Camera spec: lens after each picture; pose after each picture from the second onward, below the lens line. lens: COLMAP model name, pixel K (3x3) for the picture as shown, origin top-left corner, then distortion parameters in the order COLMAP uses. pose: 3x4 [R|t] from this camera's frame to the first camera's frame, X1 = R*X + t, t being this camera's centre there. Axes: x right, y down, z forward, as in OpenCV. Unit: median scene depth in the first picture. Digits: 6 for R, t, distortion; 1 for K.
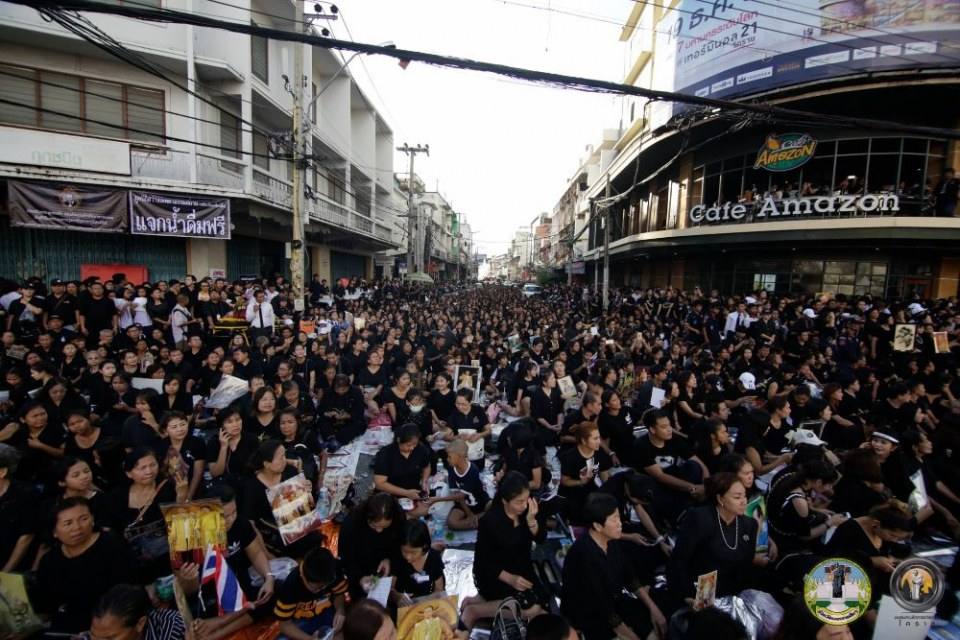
lens RADIAL K [[440.1, 0, 480.0], [0, 440.1, 320.0], [0, 0, 1]] dist [-0.028565, 0.001696]
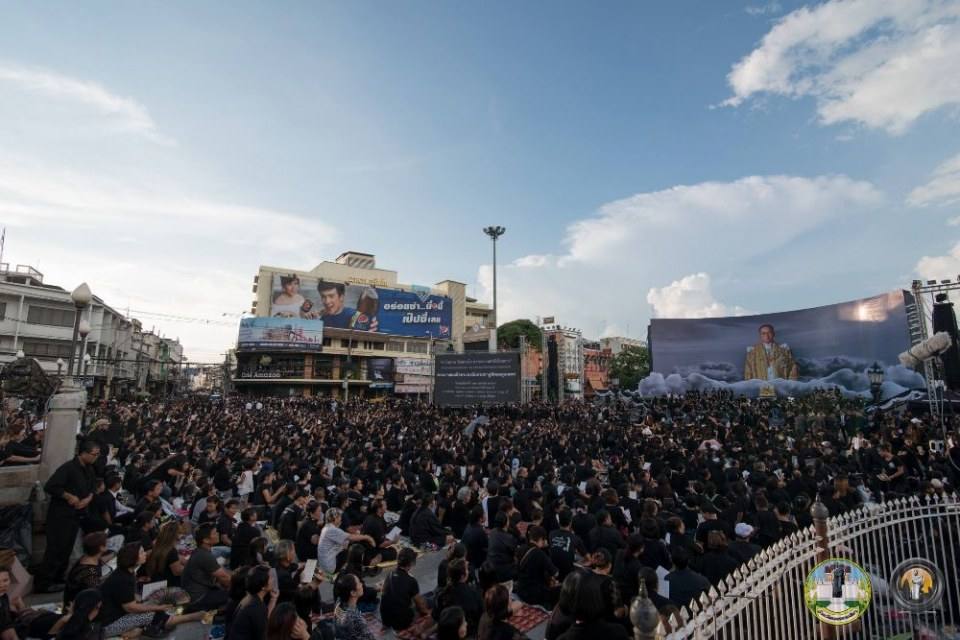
lens RADIAL K [[440.1, 0, 480.0], [0, 440.1, 320.0], [0, 0, 1]] dist [-0.028565, 0.001696]
pose [[0.841195, 0.074255, 0.535609, 0.045213], [0.059100, 0.971967, -0.227569, 0.064218], [-0.537492, 0.223085, 0.813225, -0.826333]]
